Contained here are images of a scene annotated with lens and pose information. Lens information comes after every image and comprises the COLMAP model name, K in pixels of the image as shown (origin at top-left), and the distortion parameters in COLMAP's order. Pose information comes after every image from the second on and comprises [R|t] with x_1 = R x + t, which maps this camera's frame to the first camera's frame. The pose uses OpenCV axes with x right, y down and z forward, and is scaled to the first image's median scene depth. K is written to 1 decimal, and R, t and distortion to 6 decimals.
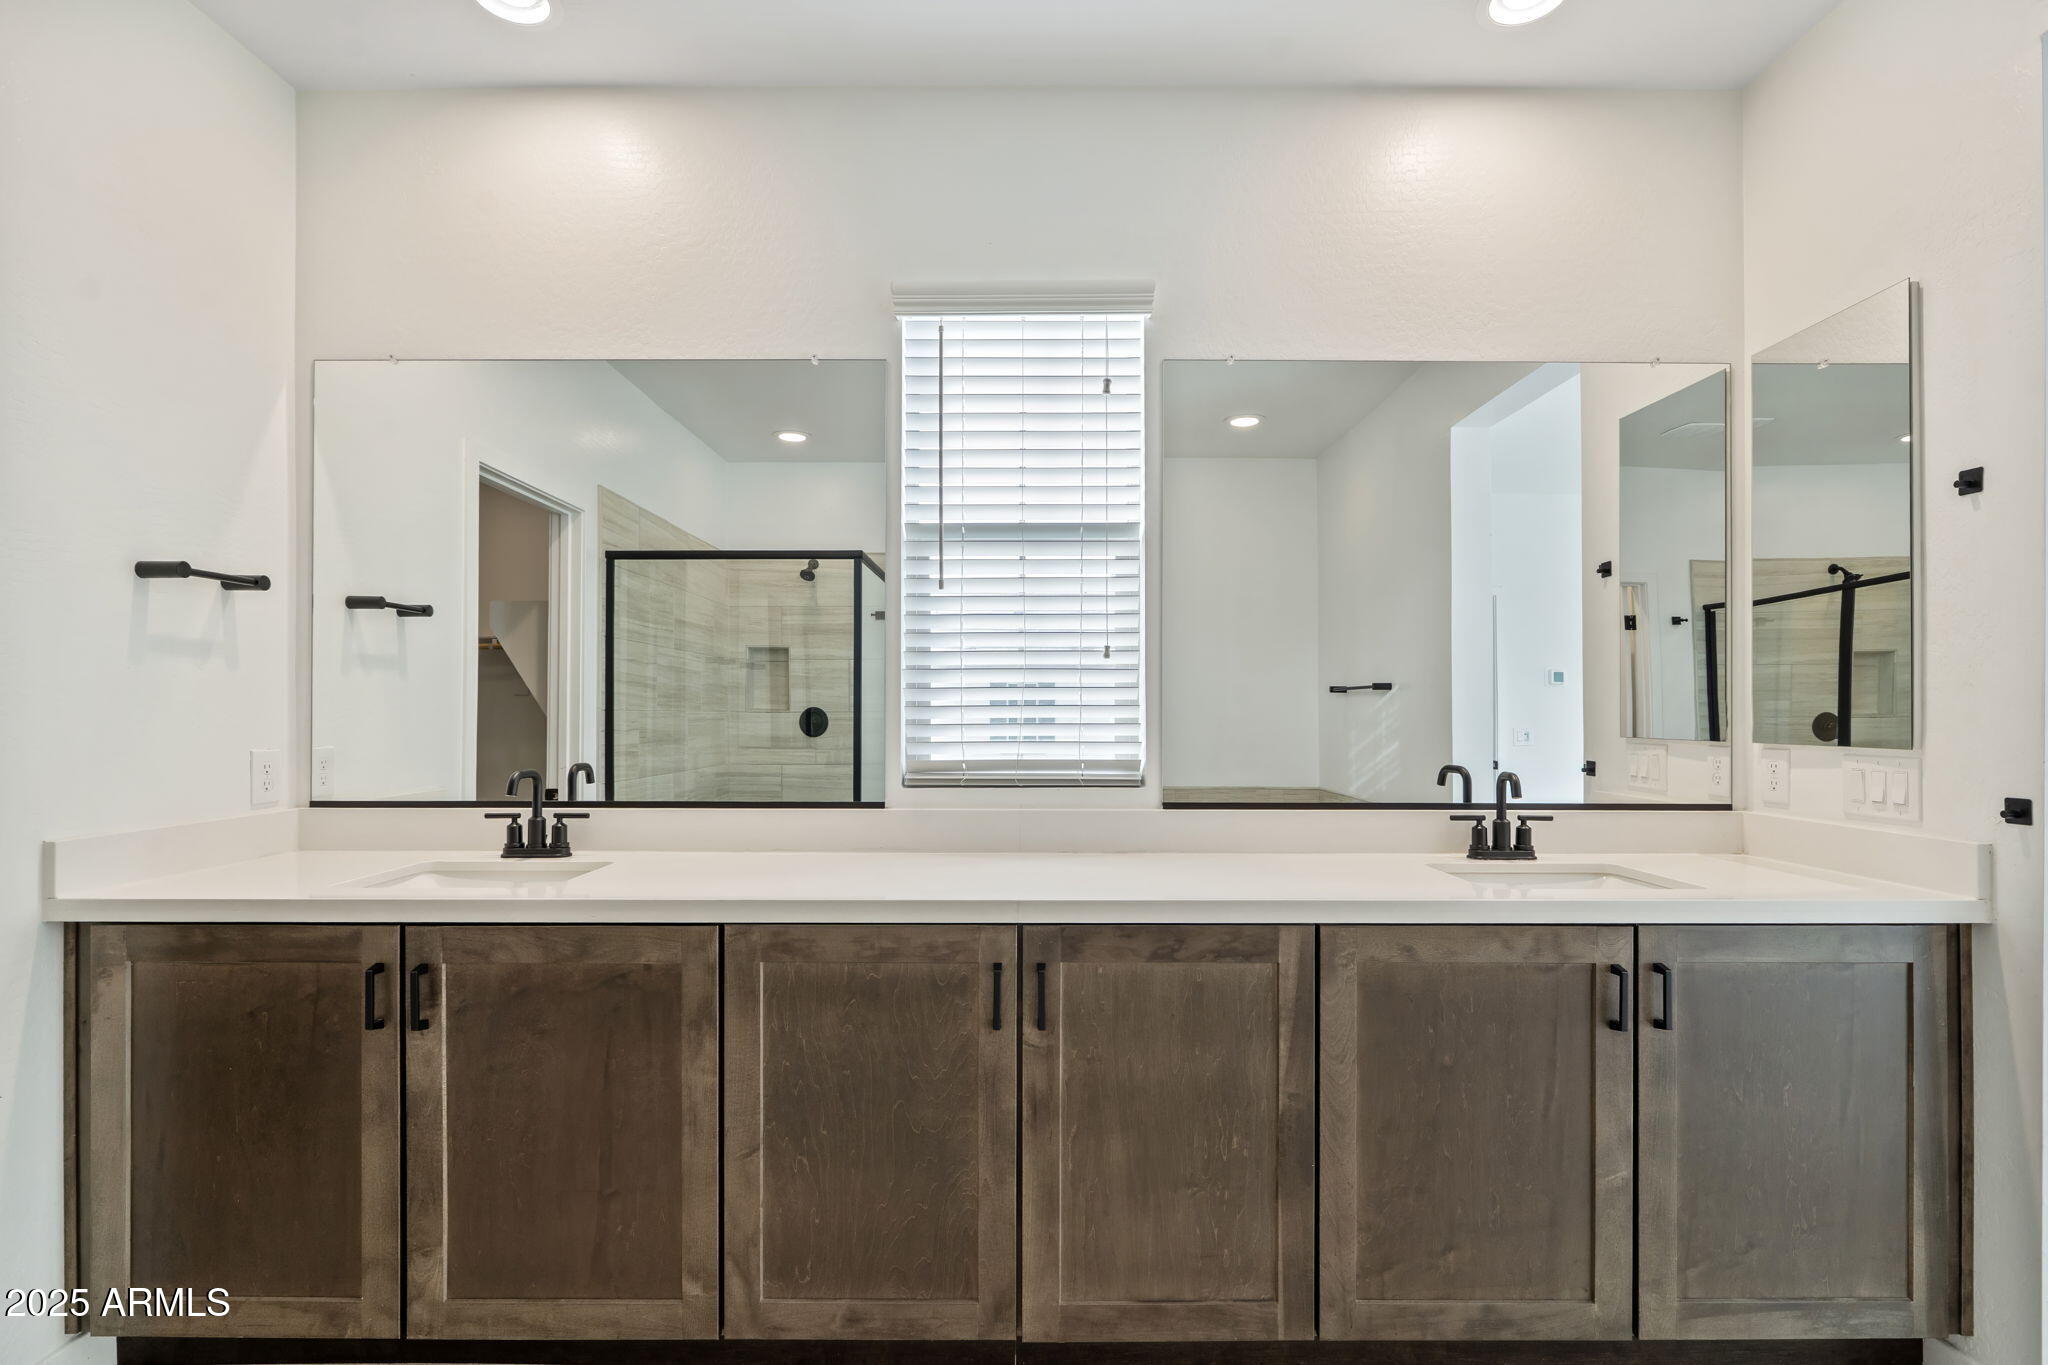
lens RADIAL K [[921.7, 0, 1013.7], [0, 921.7, 708.4], [0, 0, 1]] dist [-0.009974, 0.002526]
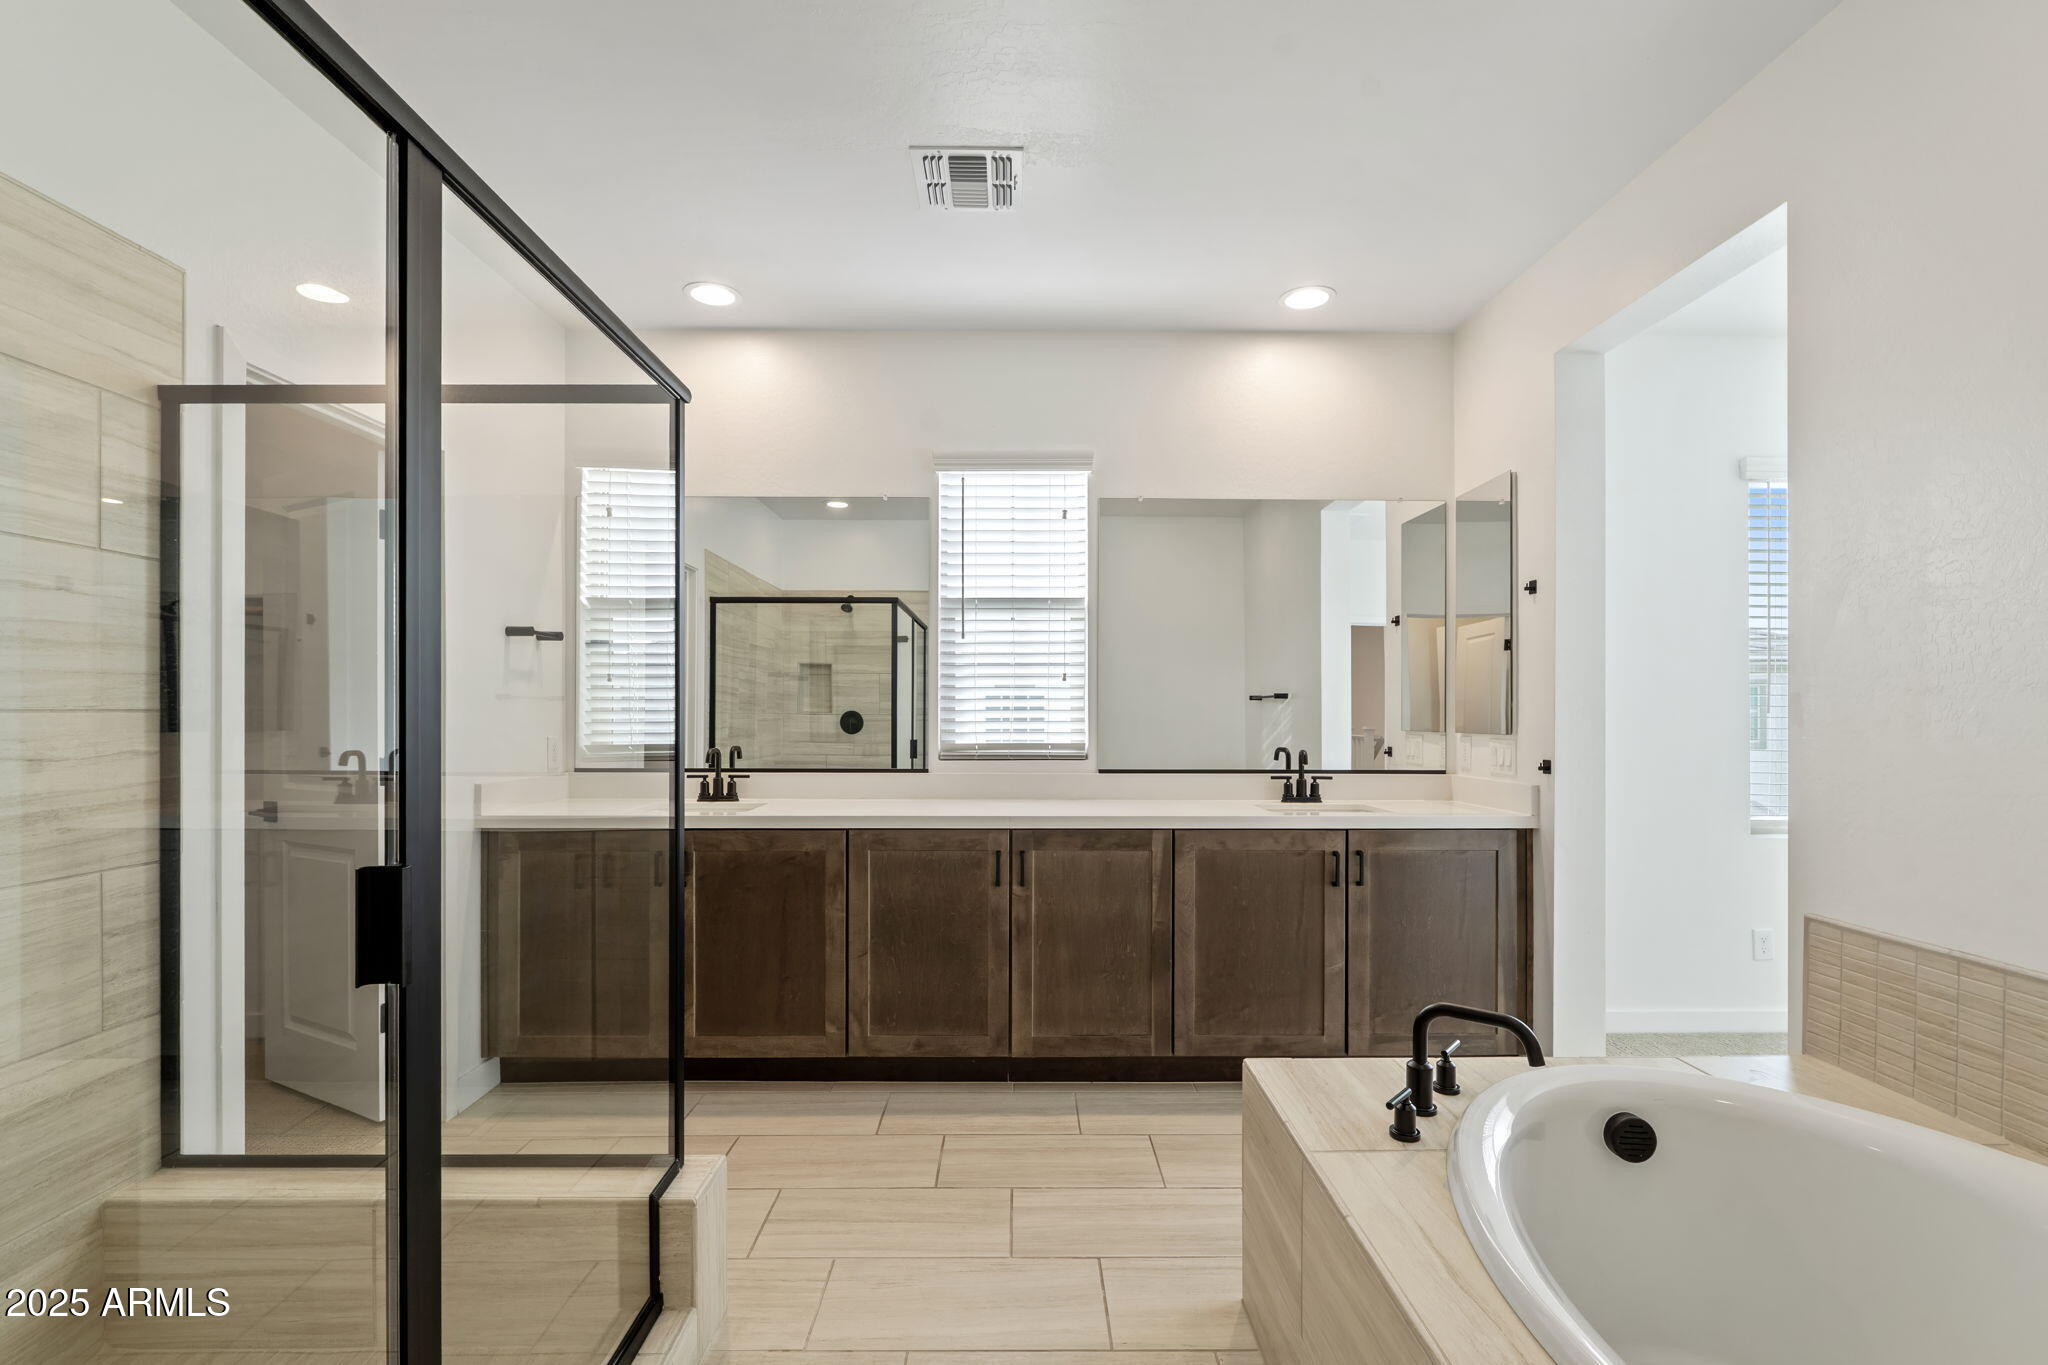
lens RADIAL K [[921.7, 0, 1022.0], [0, 921.7, 699.2], [0, 0, 1]] dist [-0.009974, 0.002526]
pose [[0.999840, 0.001080, 0.017850, -0.003039], [-0.000833, 0.999904, -0.013855, 0.001110], [-0.017864, 0.013838, 0.999745, -0.645461]]
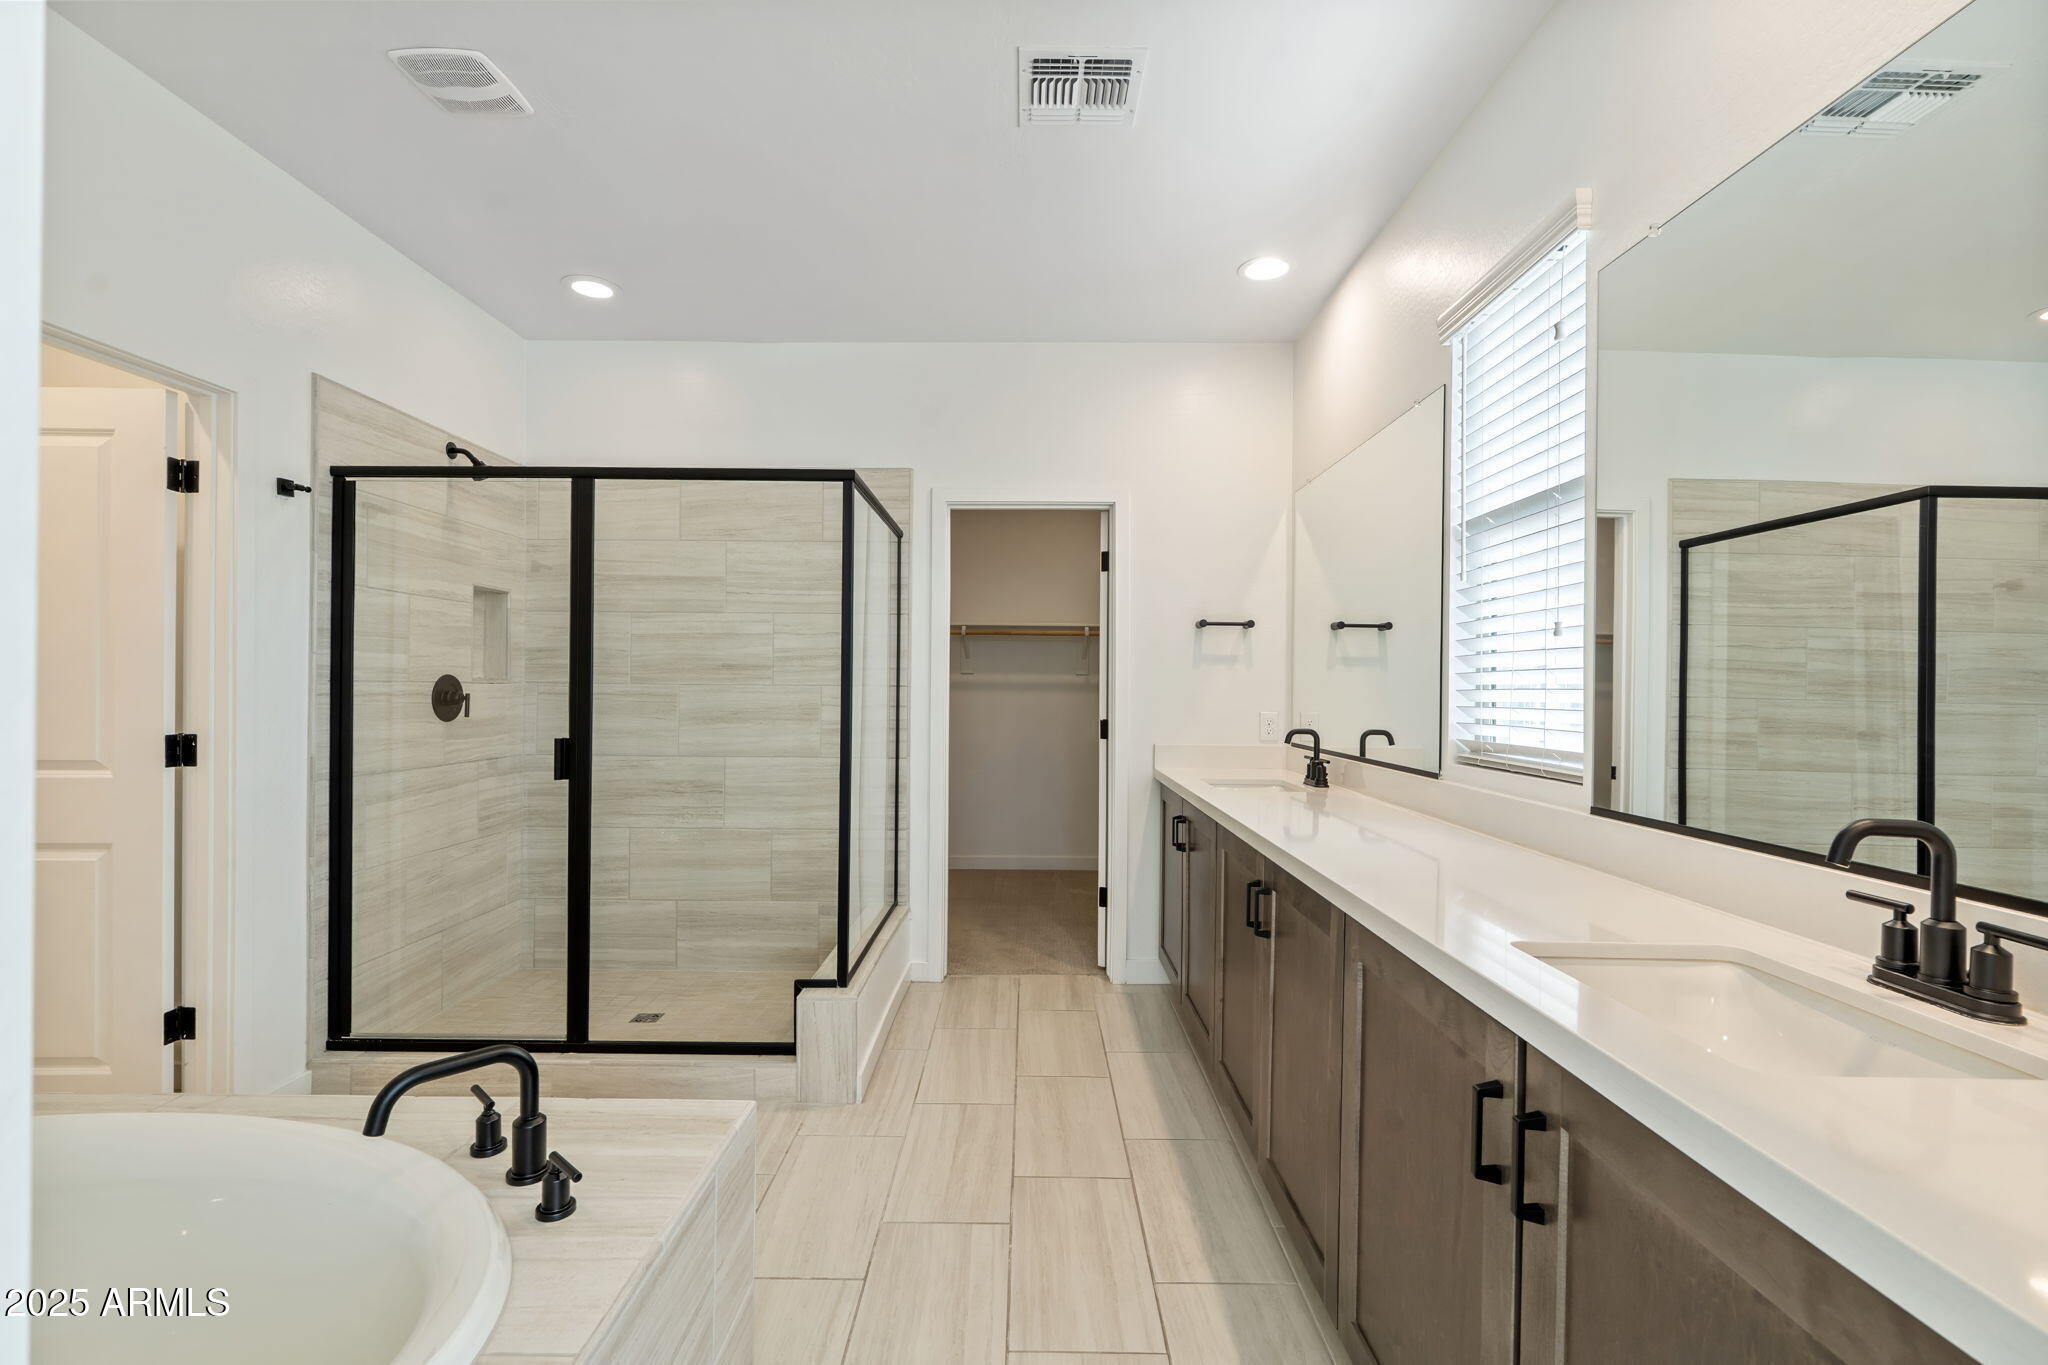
lens RADIAL K [[921.7, 0, 1026.3], [0, 921.7, 668.0], [0, 0, 1]] dist [-0.009974, 0.002526]
pose [[-0.004991, -0.022103, -0.999743, 1.019677], [-0.012678, 0.999677, -0.022038, 0.003005], [0.999907, 0.012565, -0.005270, 0.506569]]
